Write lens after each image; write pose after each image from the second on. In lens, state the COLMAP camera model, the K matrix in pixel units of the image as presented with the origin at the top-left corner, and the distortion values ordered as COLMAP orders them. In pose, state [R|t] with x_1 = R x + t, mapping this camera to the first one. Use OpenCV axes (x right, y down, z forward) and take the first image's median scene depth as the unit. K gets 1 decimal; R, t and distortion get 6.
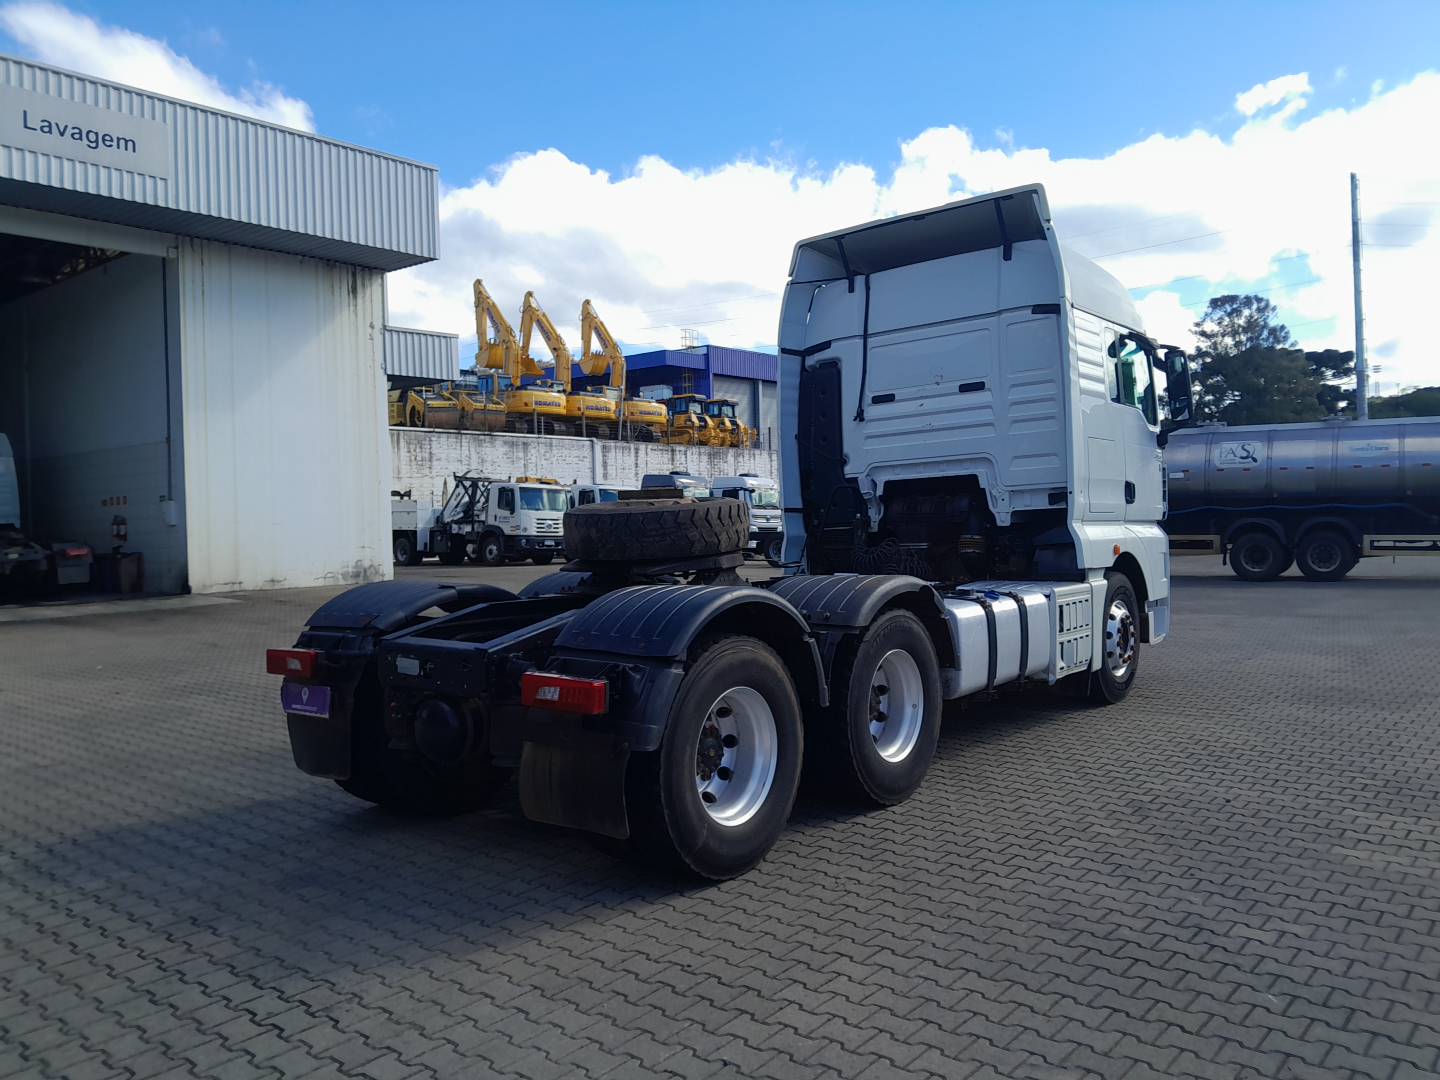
lens RADIAL K [[1137.4, 0, 718.1], [0, 1137.4, 548.0], [0, 0, 1]] dist [0.075484, -0.144049]
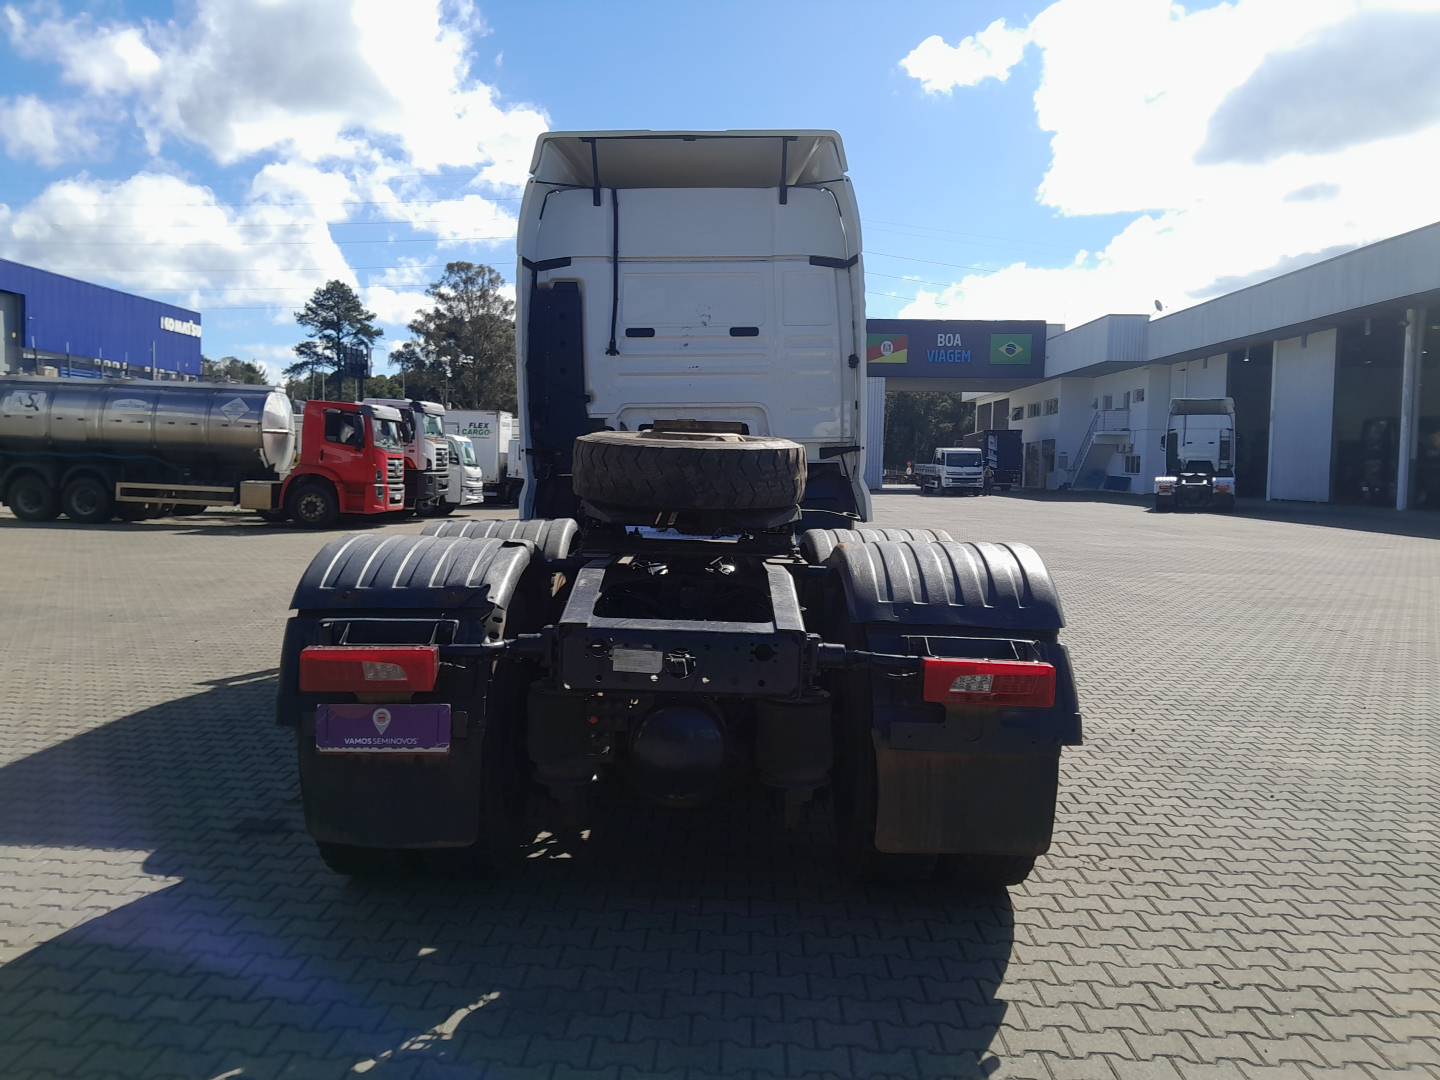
lens RADIAL K [[1137.4, 0, 718.1], [0, 1137.4, 548.0], [0, 0, 1]] dist [0.075484, -0.144049]
pose [[0.770446, -0.007255, 0.637463, -0.379181], [-0.019287, 0.999212, 0.034683, 0.006572], [-0.637213, -0.039016, 0.769700, 0.258236]]
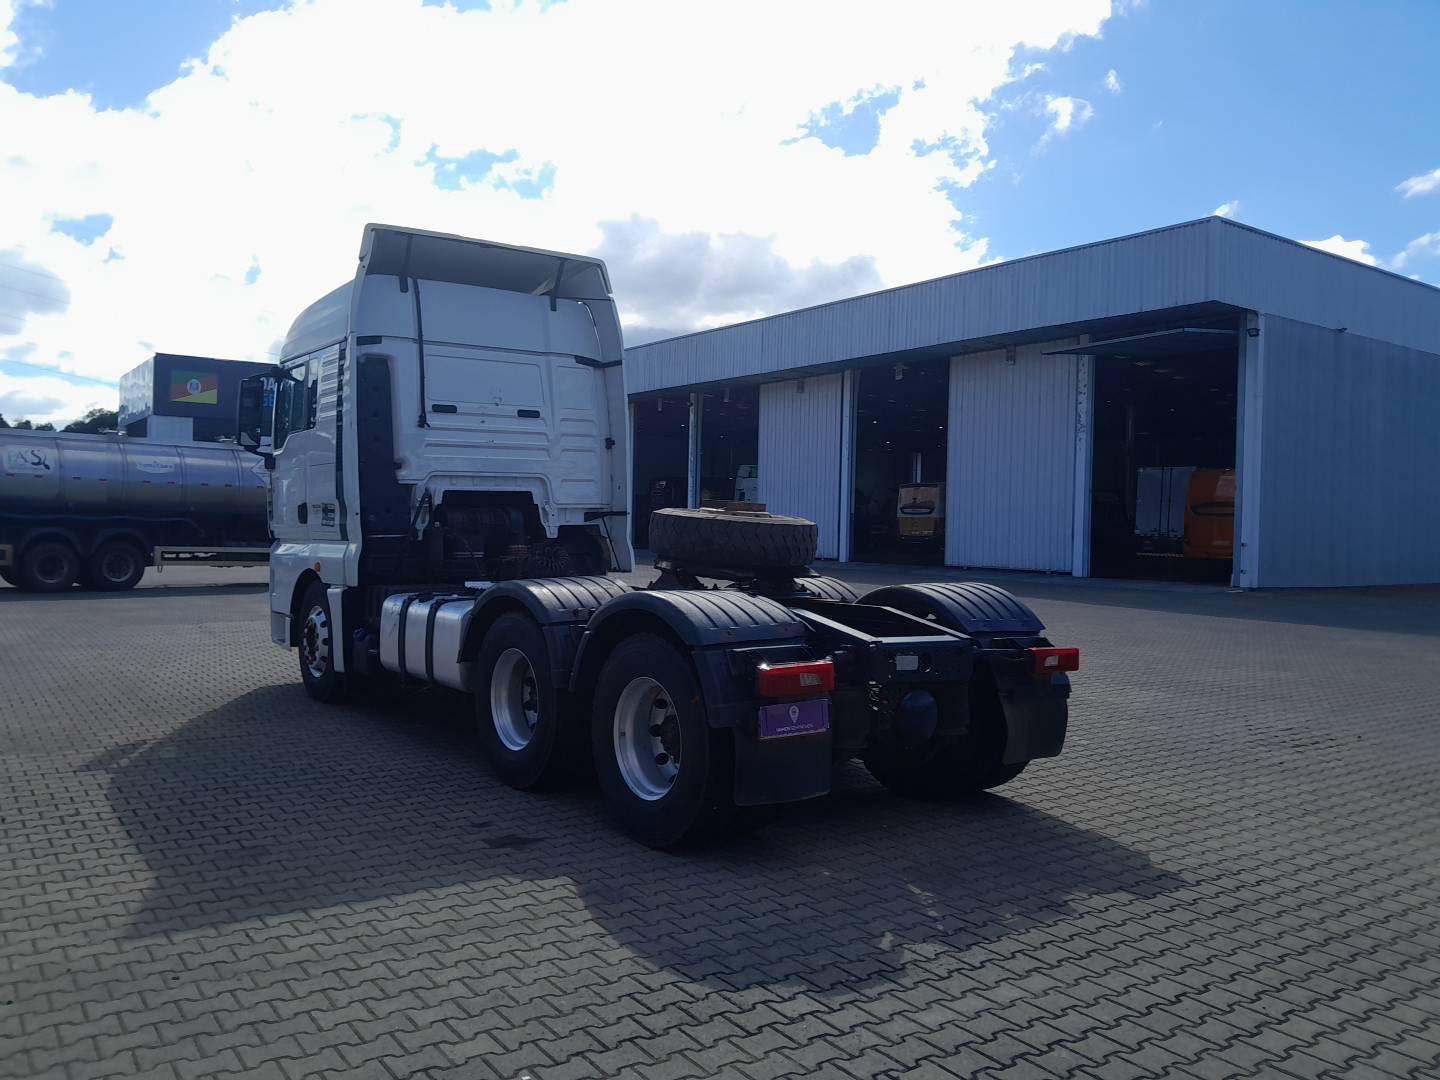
lens RADIAL K [[1101.1, 0, 760.8], [0, 1101.1, 538.1], [0, 0, 1]] dist [0.152178, -0.299298]
pose [[0.222145, 0.019099, 0.974826, -0.745856], [0.000040, 0.999808, -0.019598, 0.002899], [-0.975014, 0.004393, 0.222102, 0.502499]]
